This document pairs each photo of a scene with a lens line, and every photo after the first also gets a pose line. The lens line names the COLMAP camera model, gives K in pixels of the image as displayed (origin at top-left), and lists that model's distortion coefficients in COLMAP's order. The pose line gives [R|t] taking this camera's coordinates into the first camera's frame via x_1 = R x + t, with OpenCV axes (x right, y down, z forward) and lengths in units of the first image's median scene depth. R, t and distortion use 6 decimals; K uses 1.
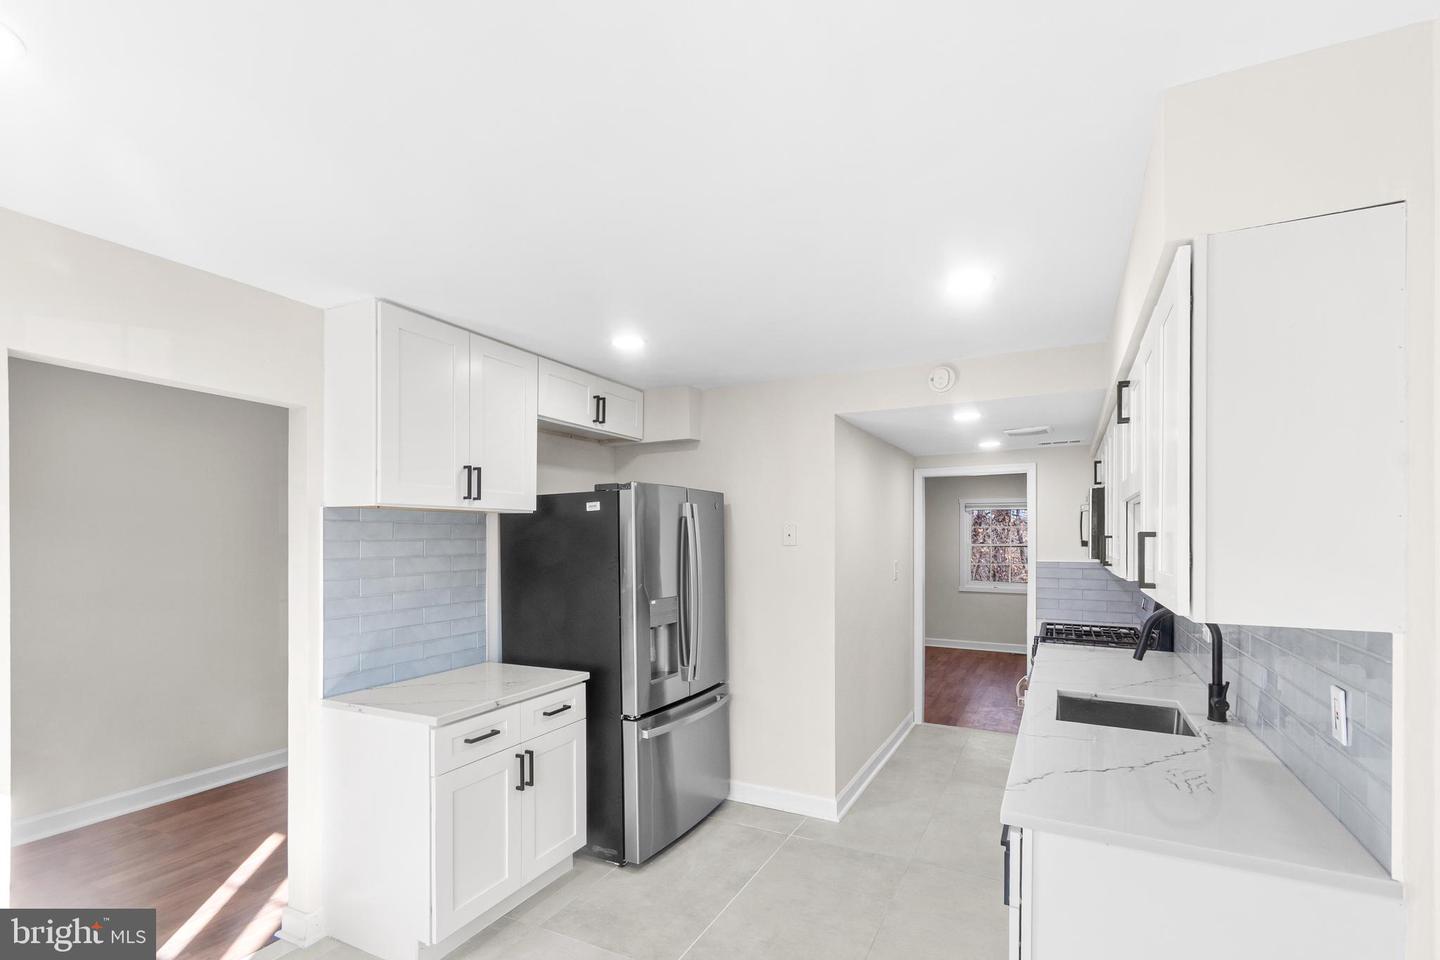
lens RADIAL K [[665.4, 0, 722.0], [0, 665.4, 543.1], [0, 0, 1]] dist [0.001357, -0.000084]
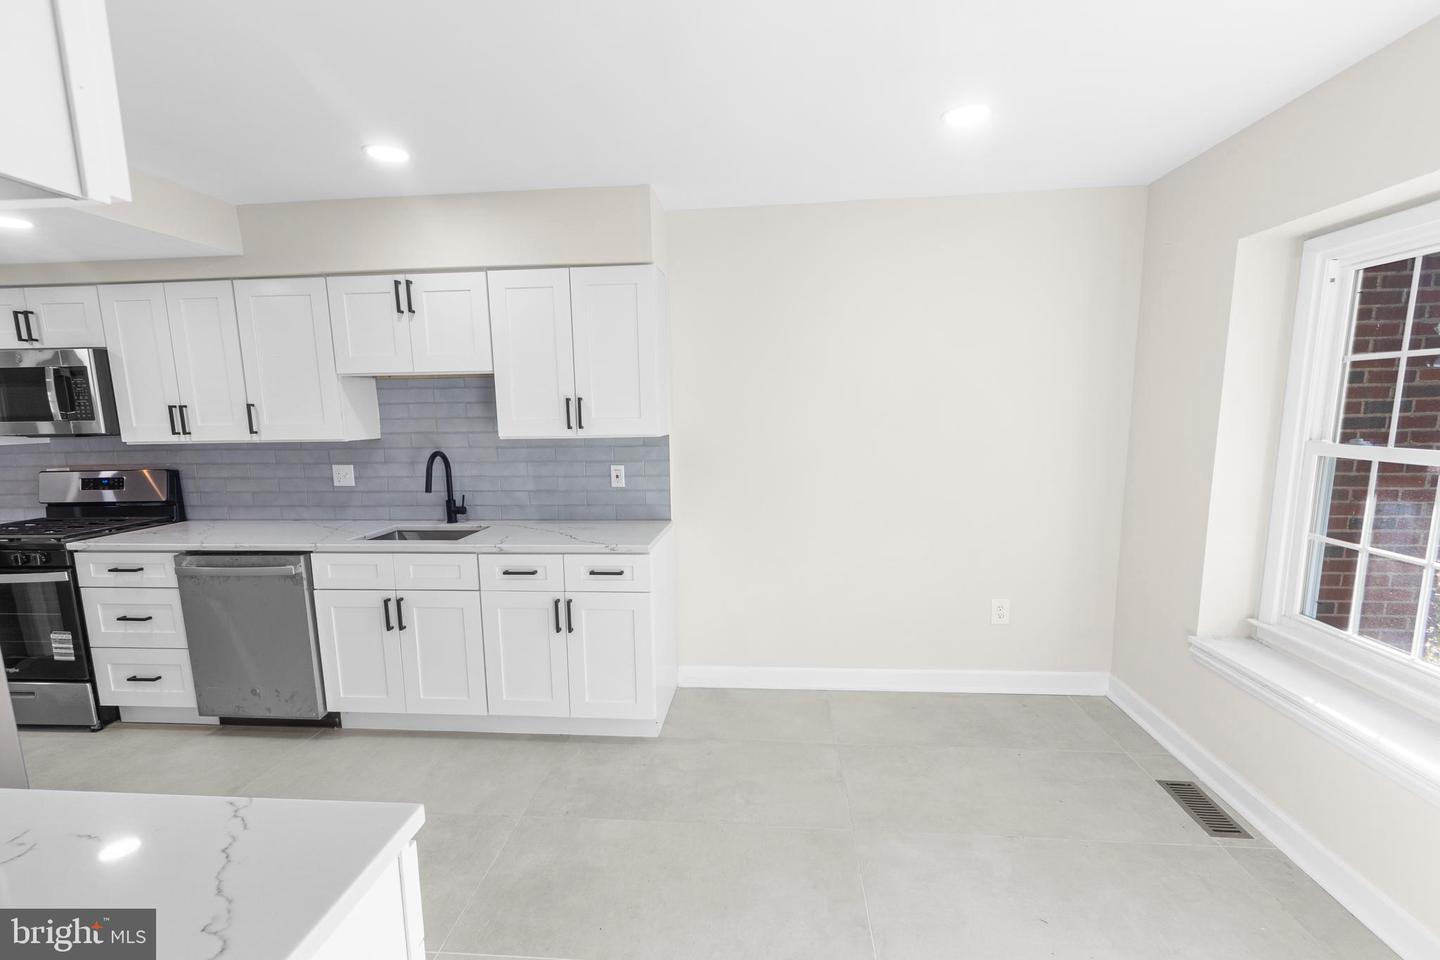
lens RADIAL K [[647.7, 0, 717.7], [0, 647.7, 515.7], [0, 0, 1]] dist [0.001404, 0.000235]
pose [[-0.379095, -0.145579, 0.913834, -0.624195], [0.022395, 0.985815, 0.166337, 0.008069], [-0.925087, 0.083523, -0.370458, 0.700921]]
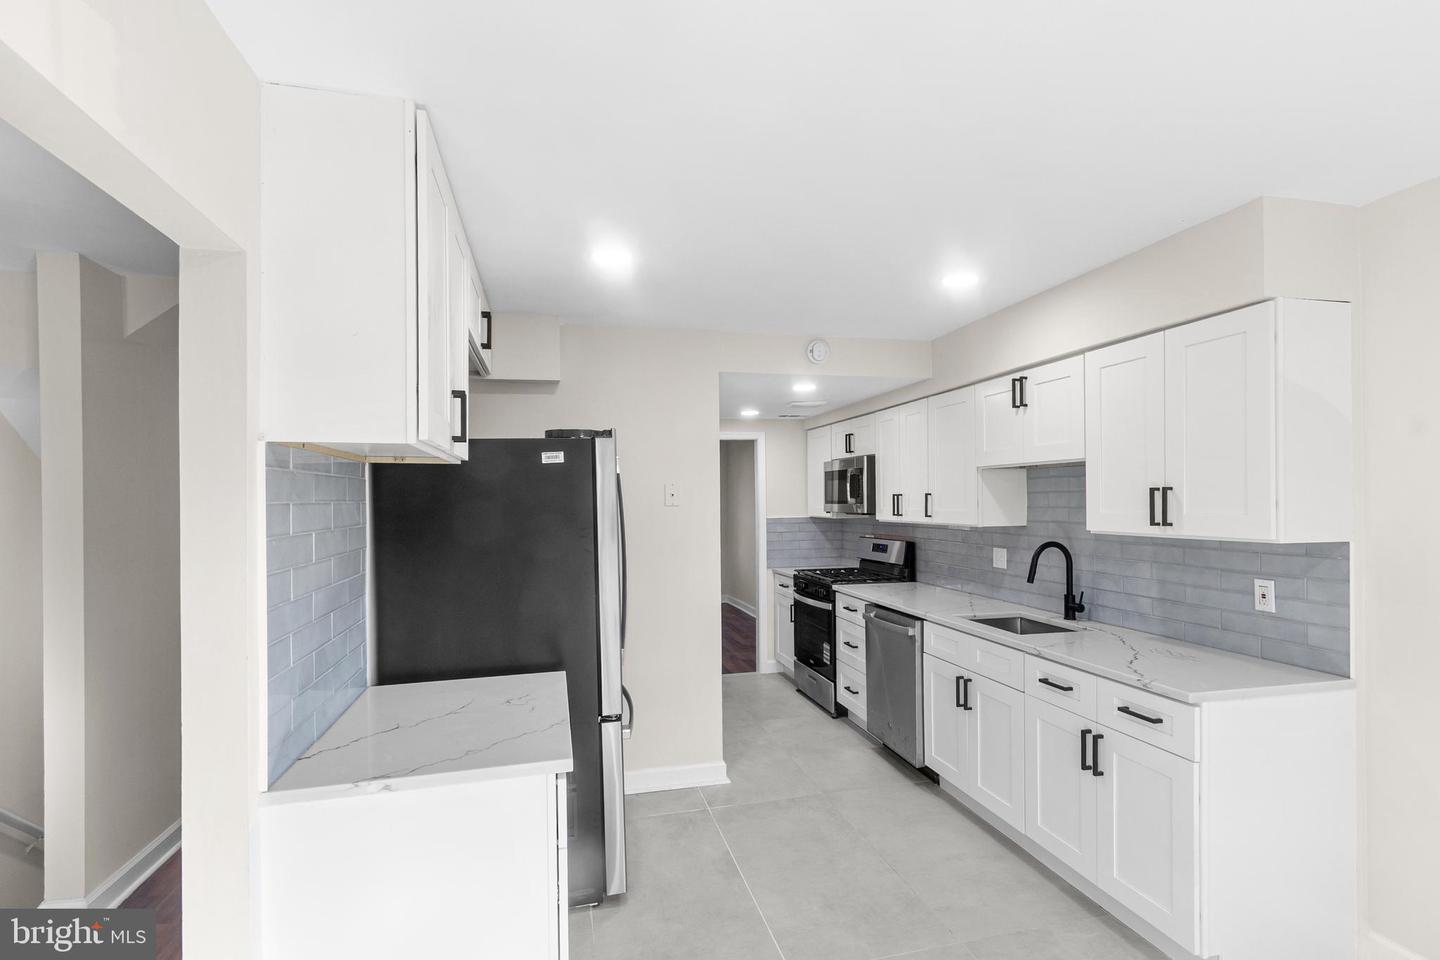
lens RADIAL K [[676.8, 0, 723.2], [0, 676.8, 506.4], [0, 0, 1]] dist [0.002803, 0.000271]
pose [[0.754405, -0.014799, 0.656242, -0.557170], [0.016199, 0.999861, 0.003925, 0.002042], [-0.656209, 0.007670, 0.754540, 0.272551]]
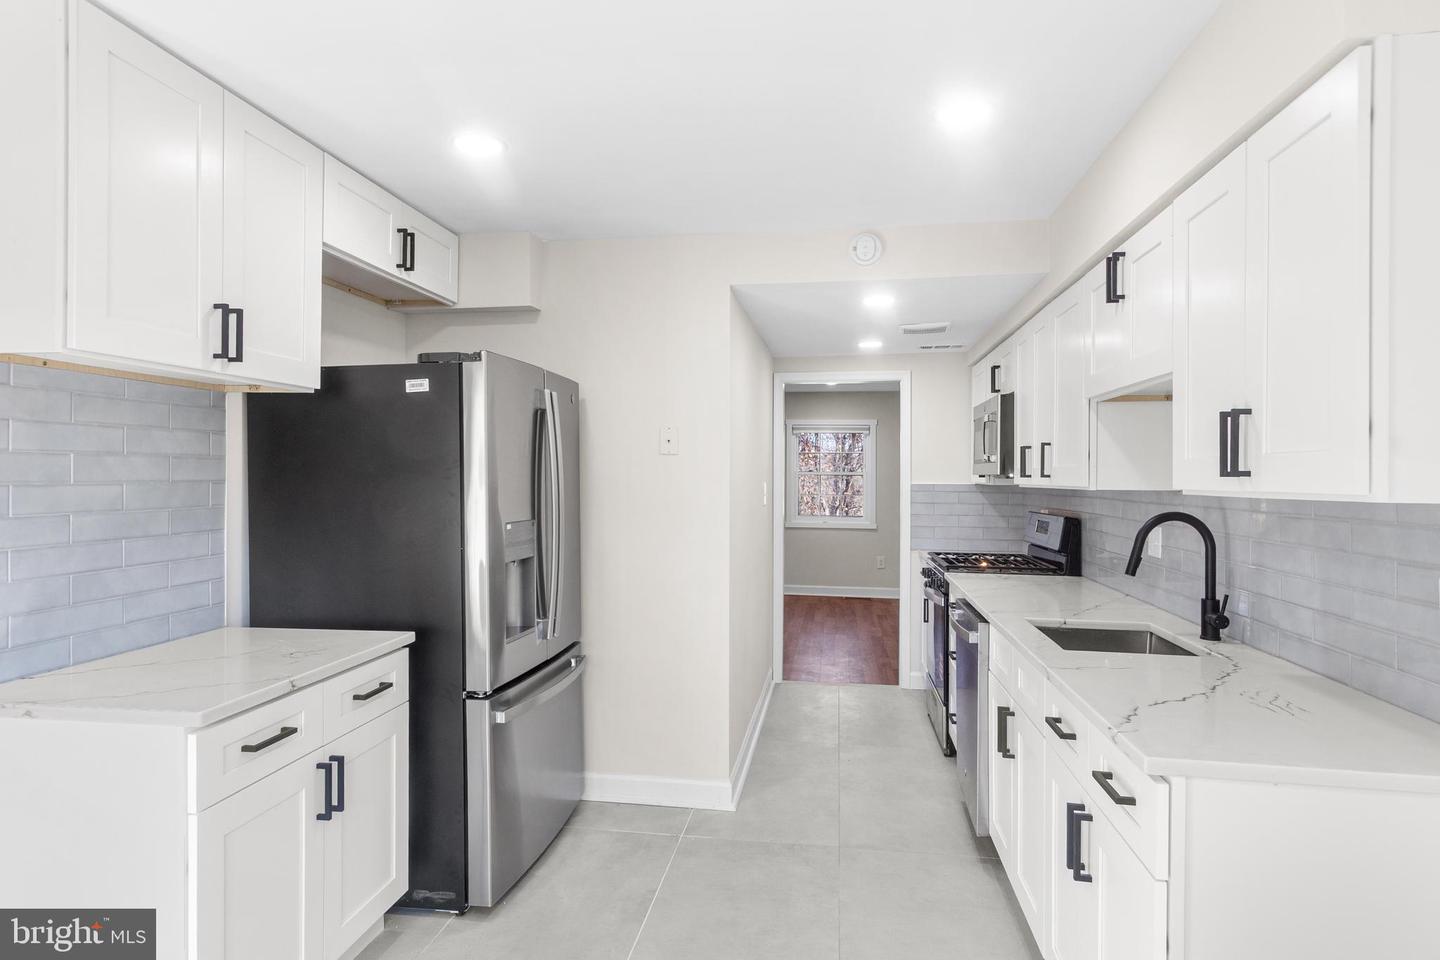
lens RADIAL K [[810.2, 0, 720.0], [0, 810.2, 480.0], [0, 0, 1]] dist [0.005837, -0.000101]
pose [[0.947272, 0.004563, 0.320399, -0.164404], [-0.004121, 0.999989, -0.002059, 0.040594], [-0.320405, 0.000630, 0.947280, 0.124824]]
